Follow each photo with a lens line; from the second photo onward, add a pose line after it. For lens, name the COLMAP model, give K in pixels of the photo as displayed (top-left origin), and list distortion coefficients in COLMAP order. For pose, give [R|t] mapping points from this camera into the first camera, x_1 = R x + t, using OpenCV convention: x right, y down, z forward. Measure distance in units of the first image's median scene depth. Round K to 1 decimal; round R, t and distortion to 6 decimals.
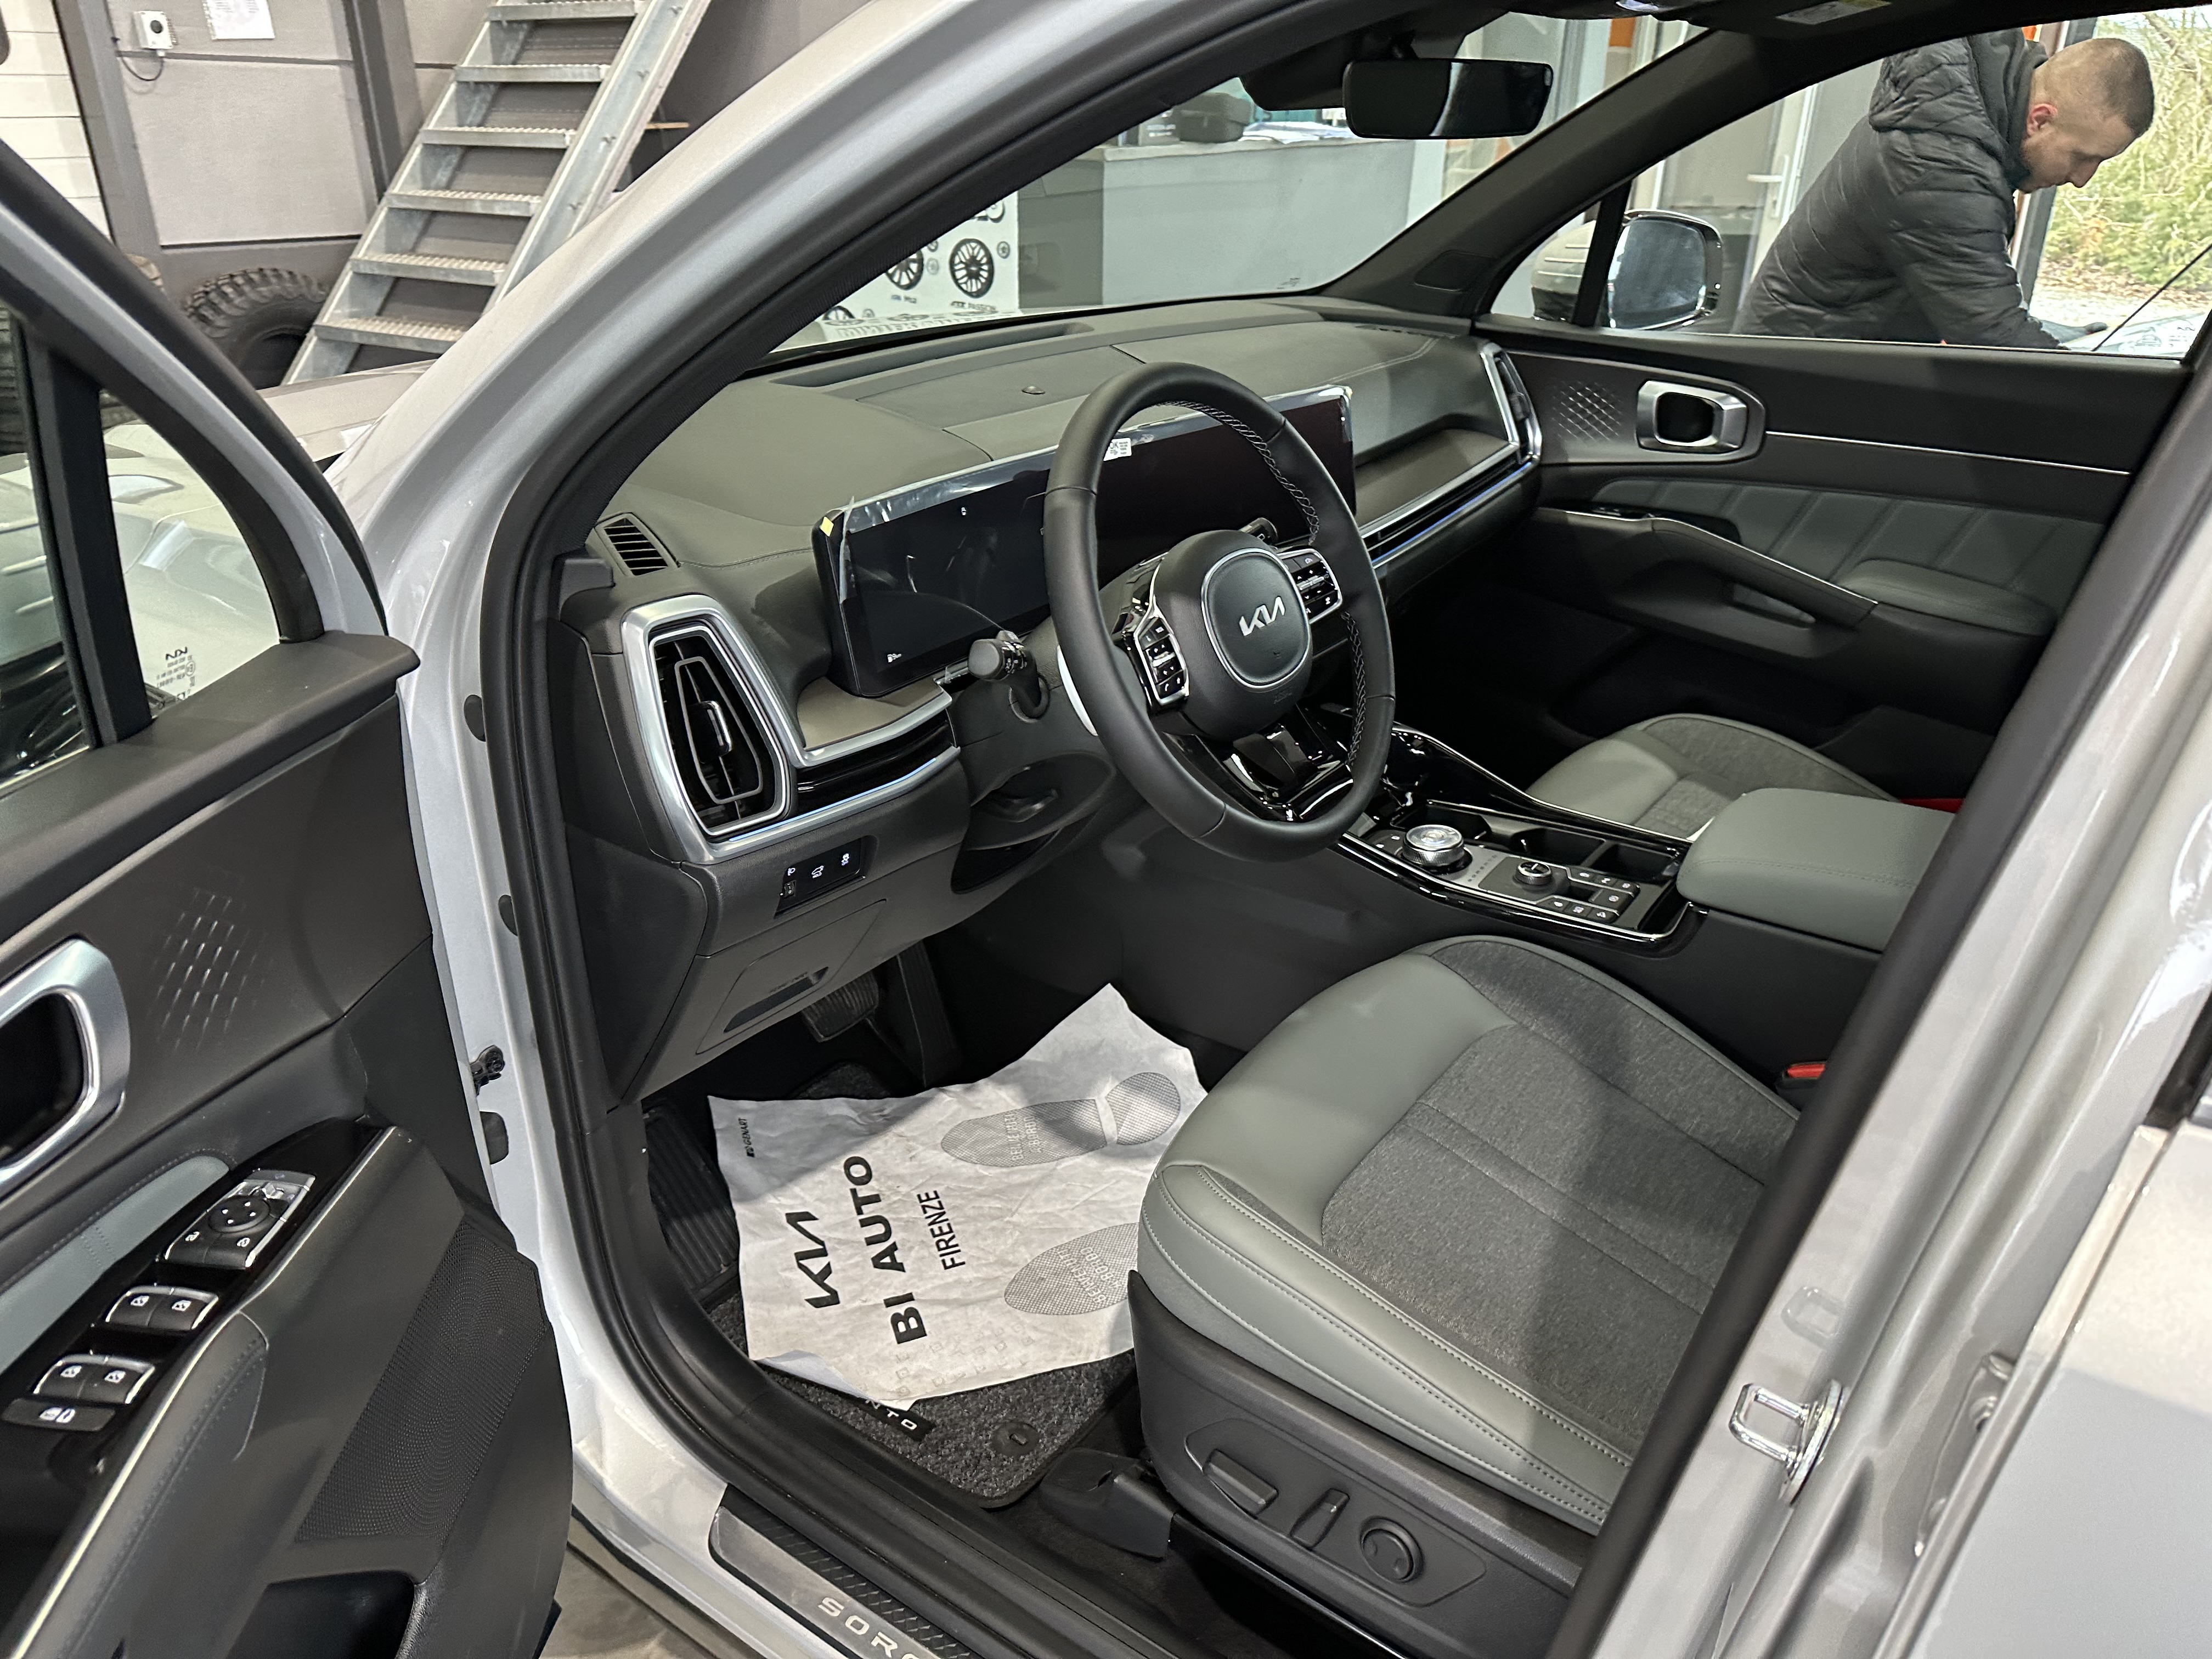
lens RADIAL K [[1582.8, 0, 1097.5], [0, 1582.8, 820.8], [0, 0, 1]] dist [0.078037, -0.123162]
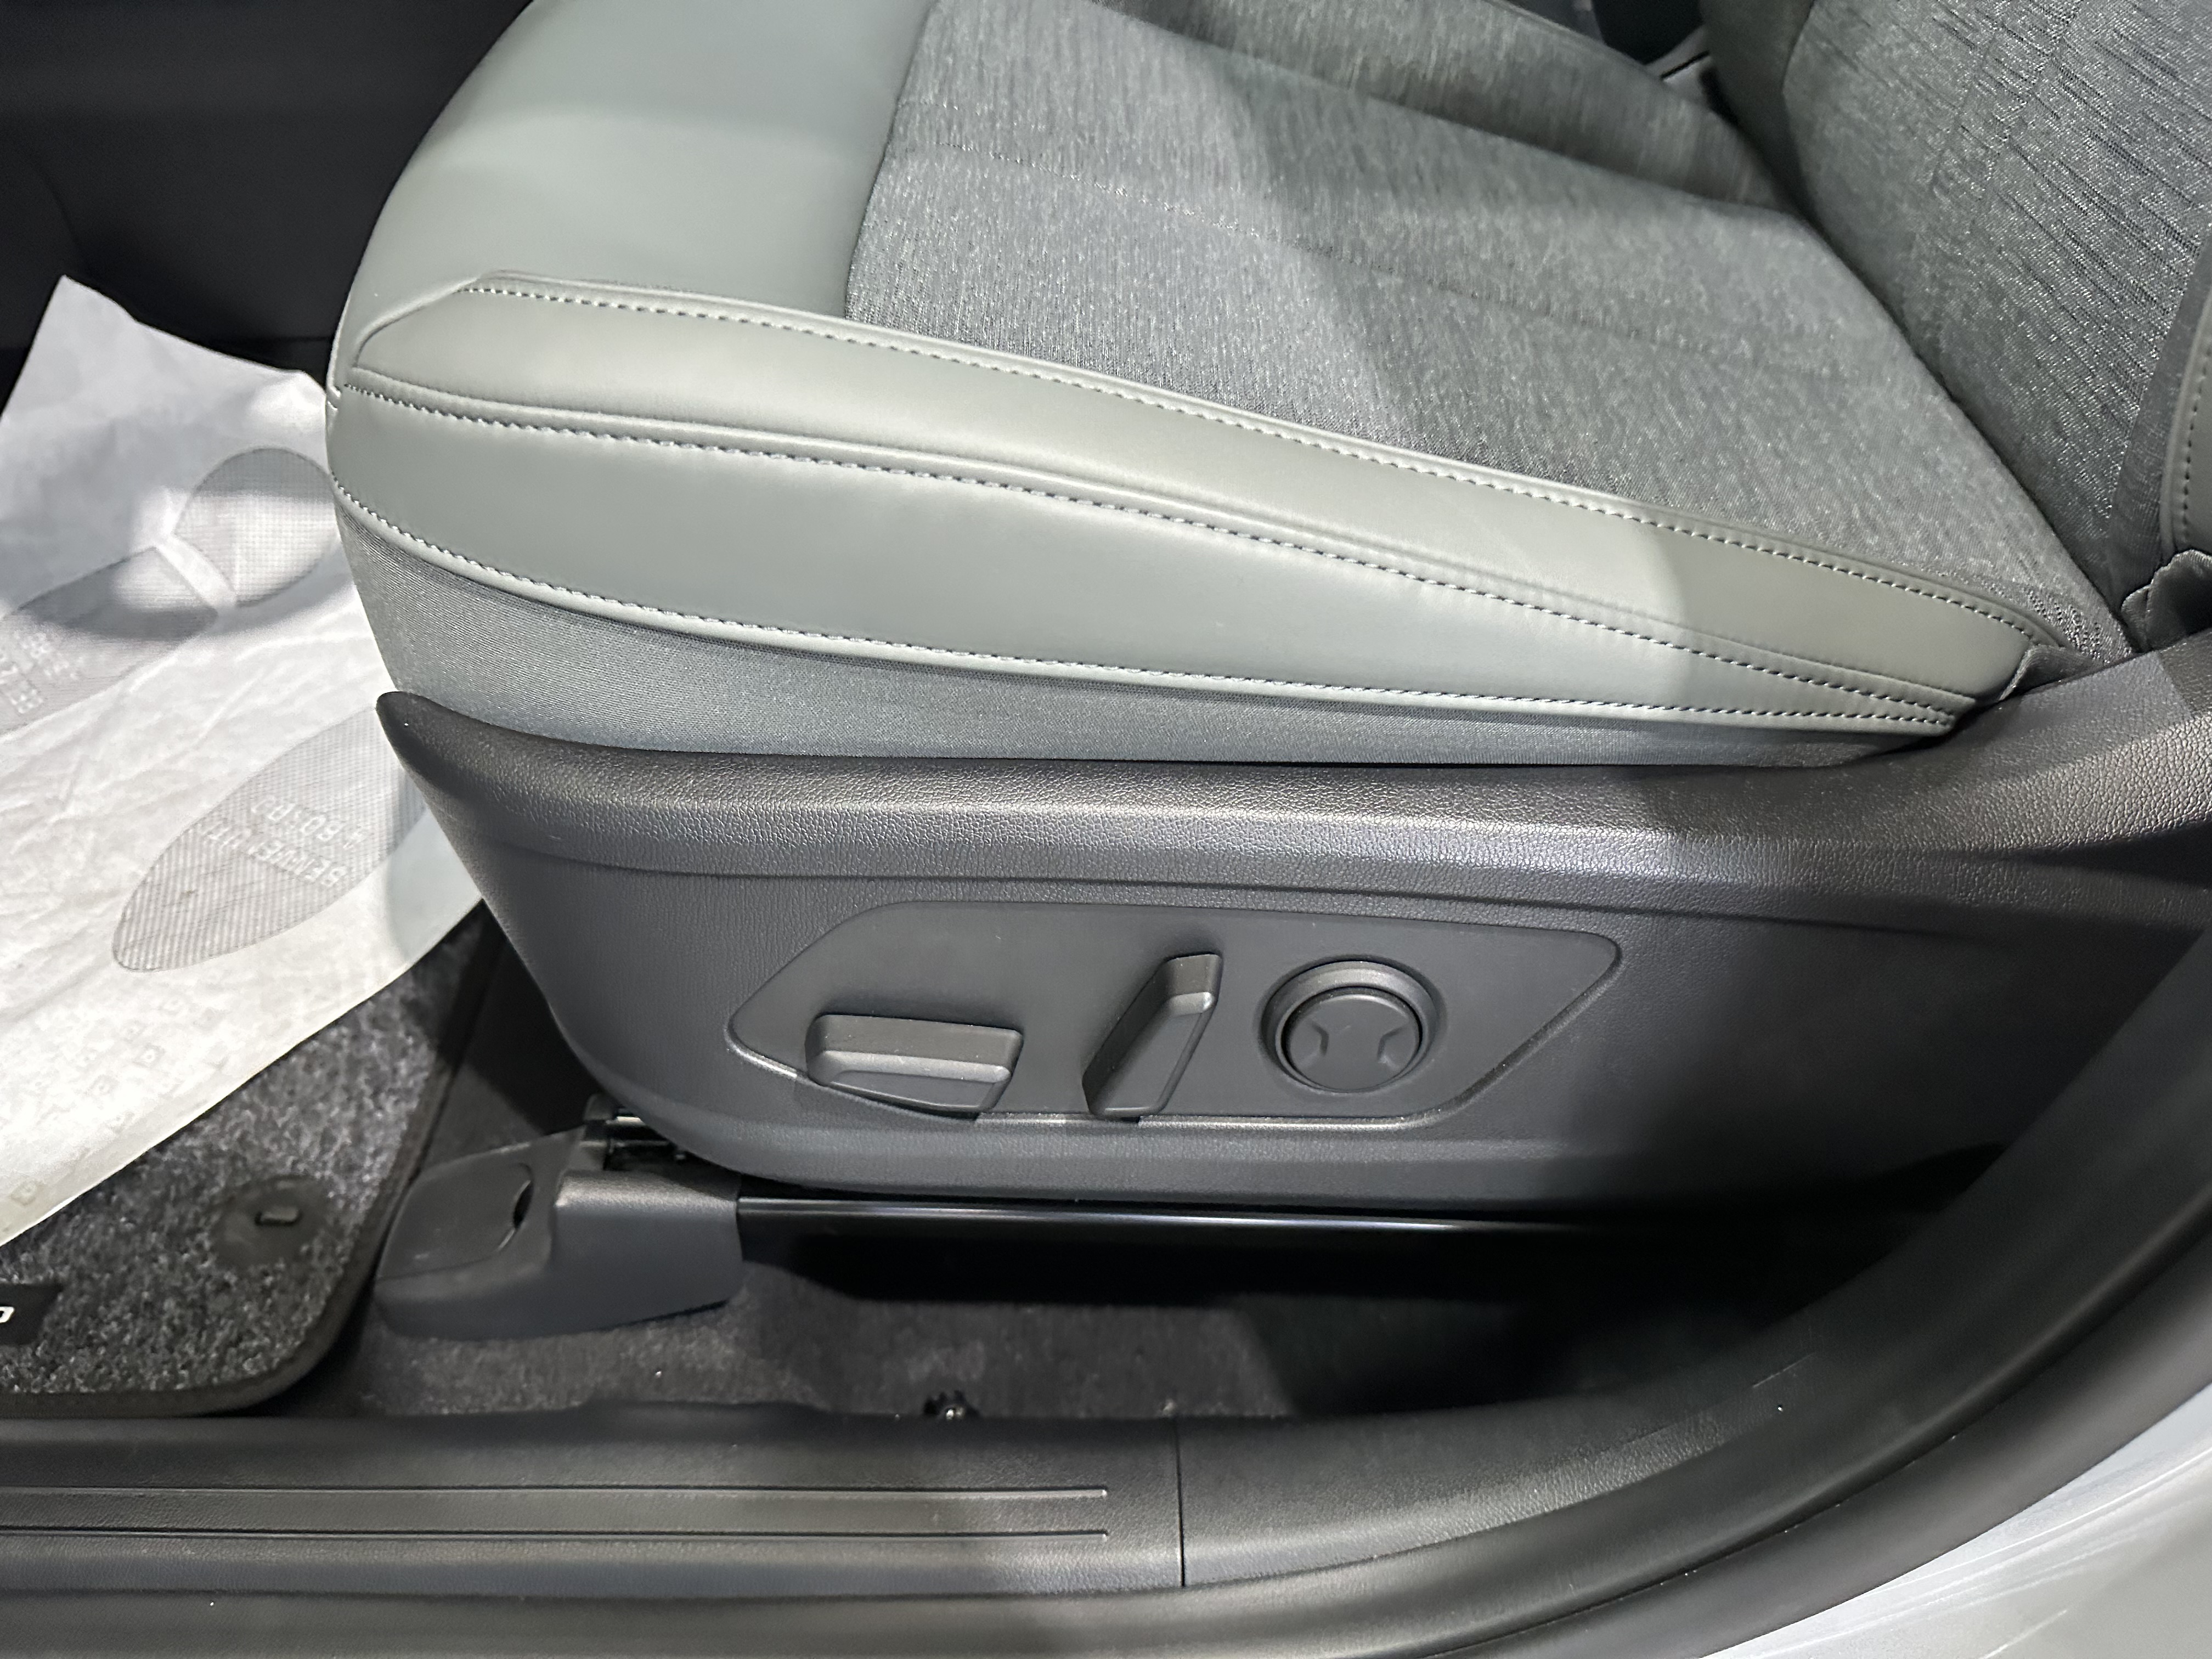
lens RADIAL K [[1659.5, 0, 1106.0], [0, 1659.5, 829.5], [0, 0, 1]] dist [-0.009406, -0.005241]
pose [[0.816452, -0.399045, 0.417336, -0.011299], [0.256494, 0.898187, 0.357031, 0.183923], [-0.517317, -0.184455, 0.835679, 0.509886]]
